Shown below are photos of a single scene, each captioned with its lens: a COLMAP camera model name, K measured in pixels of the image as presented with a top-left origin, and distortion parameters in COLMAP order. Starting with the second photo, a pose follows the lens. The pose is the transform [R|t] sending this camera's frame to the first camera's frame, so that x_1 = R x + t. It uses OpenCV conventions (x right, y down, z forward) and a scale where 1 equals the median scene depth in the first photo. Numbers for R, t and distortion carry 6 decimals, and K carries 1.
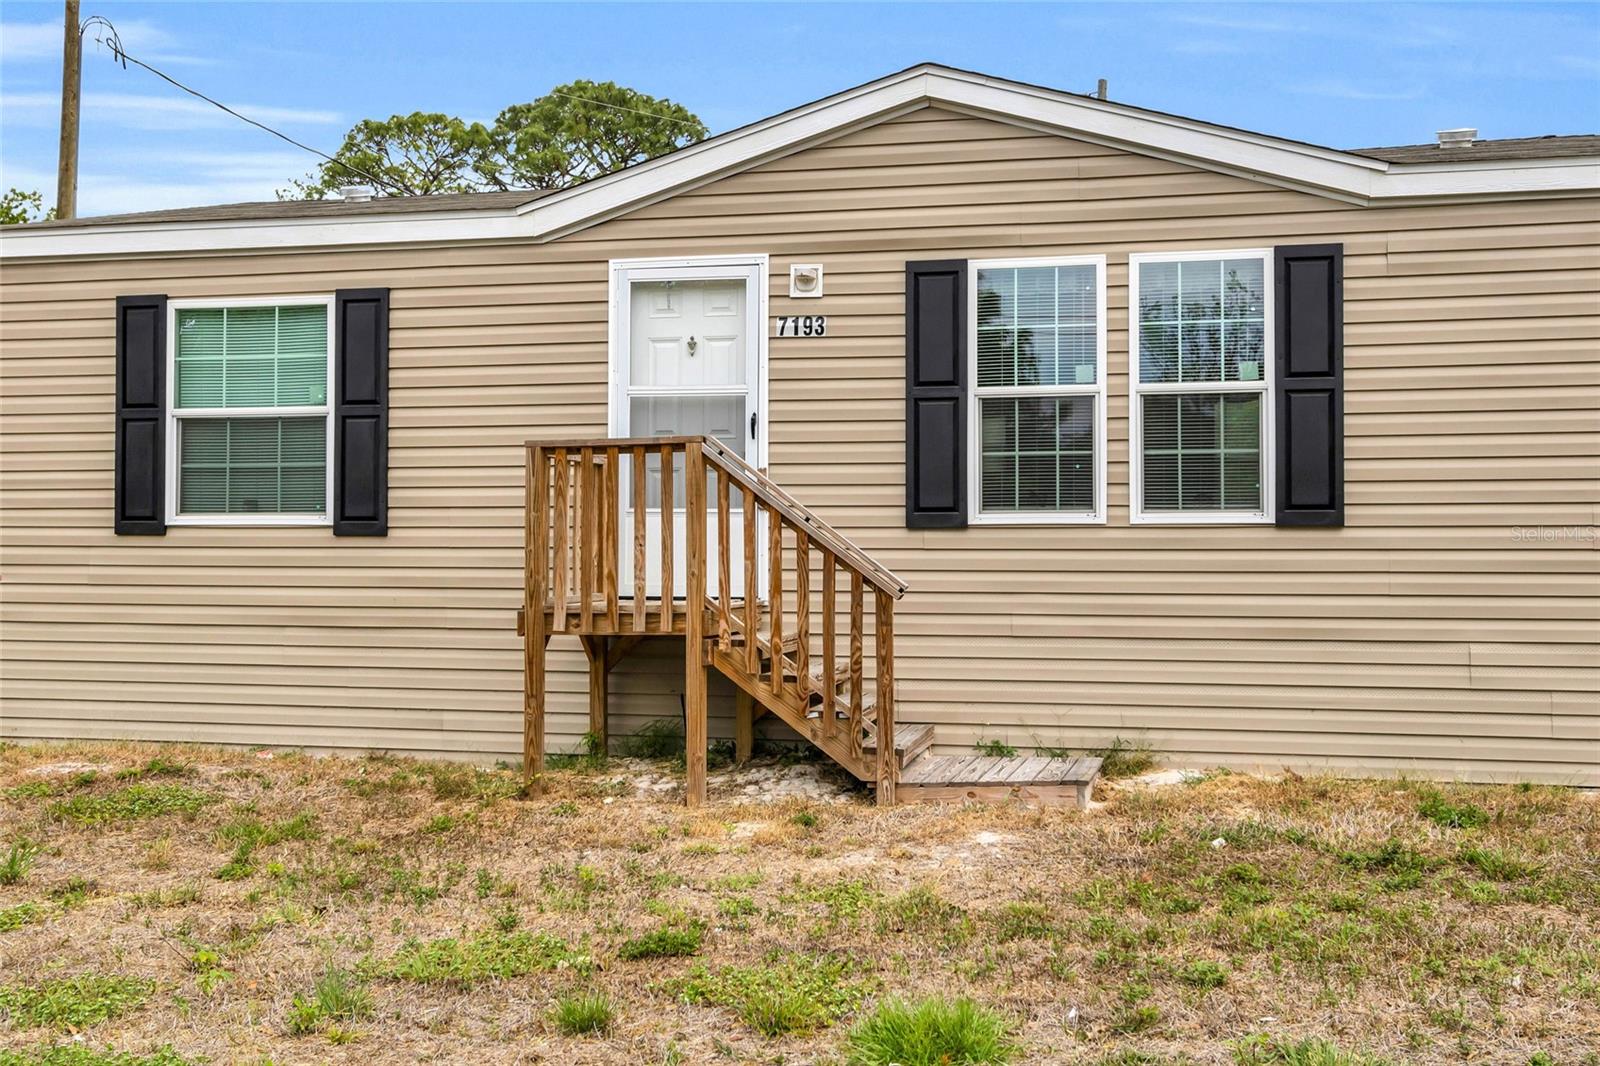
lens RADIAL K [[1571.8, 0, 798.8], [0, 1571.8, 497.6], [0, 0, 1]] dist [0.014167, -0.006641]
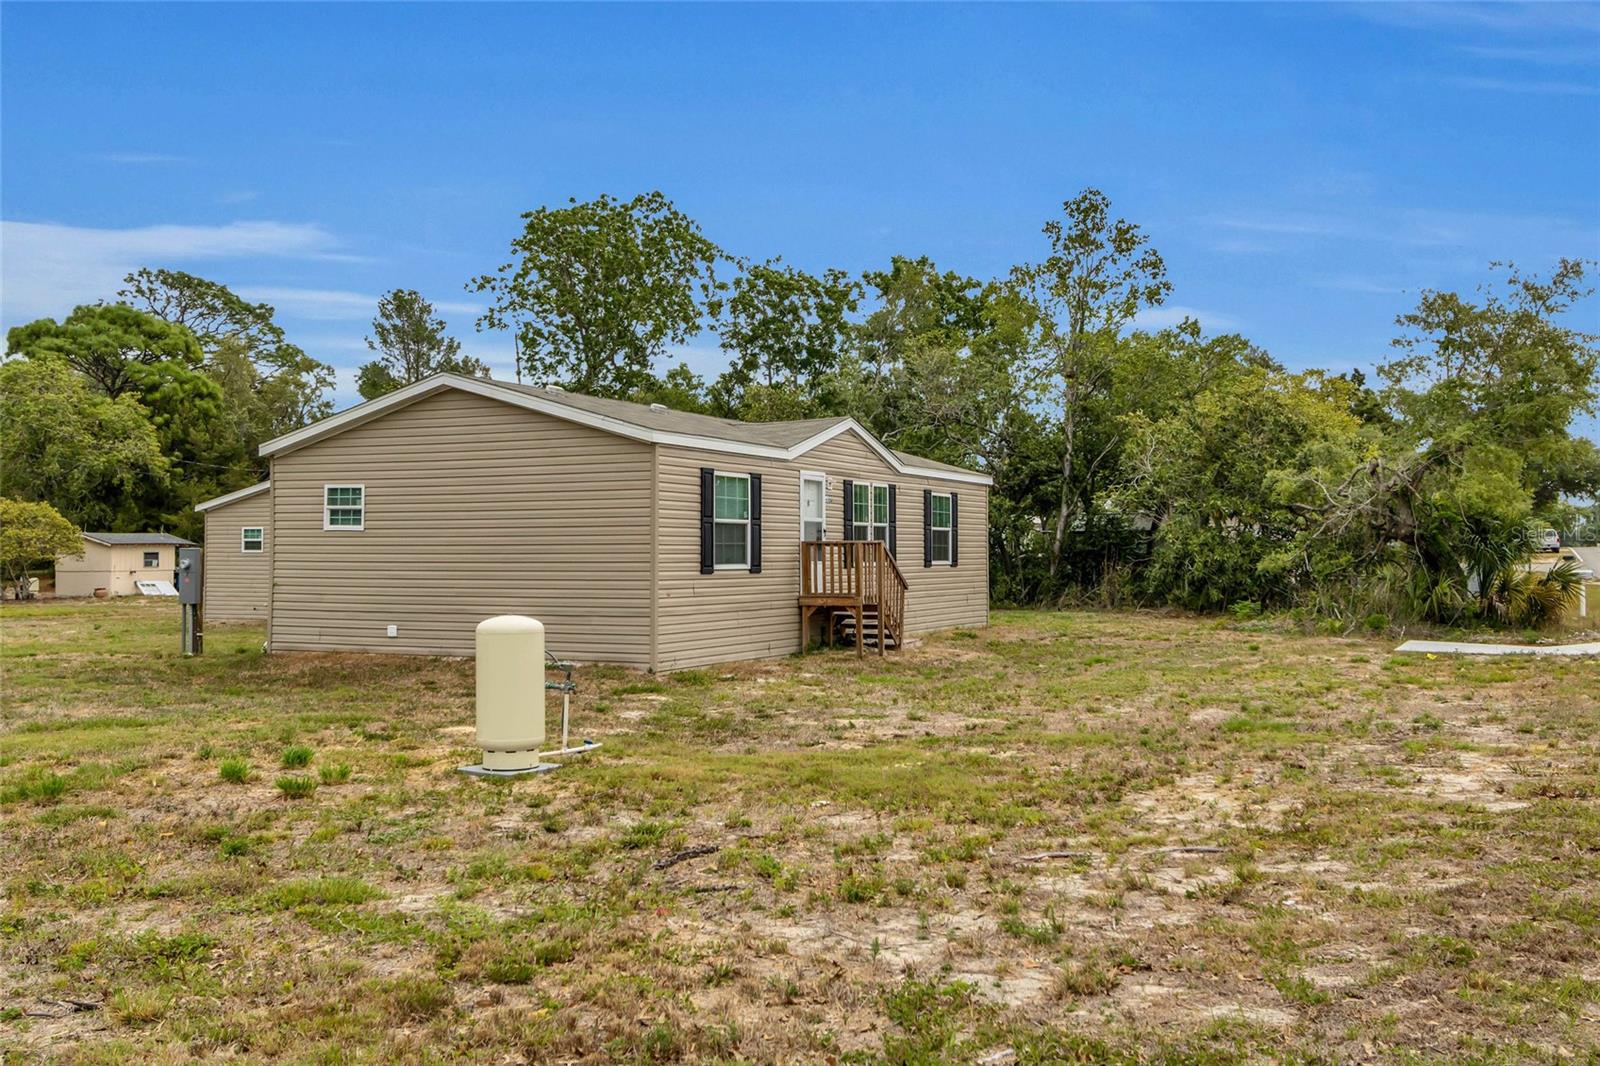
lens RADIAL K [[1571.8, 0, 798.8], [0, 1571.8, 497.6], [0, 0, 1]] dist [0.014167, -0.006641]
pose [[0.252985, 0.042693, 0.966528, -2.527118], [-0.004605, 0.999068, -0.042925, 0.010434], [-0.967459, 0.006408, 0.252946, 0.297713]]
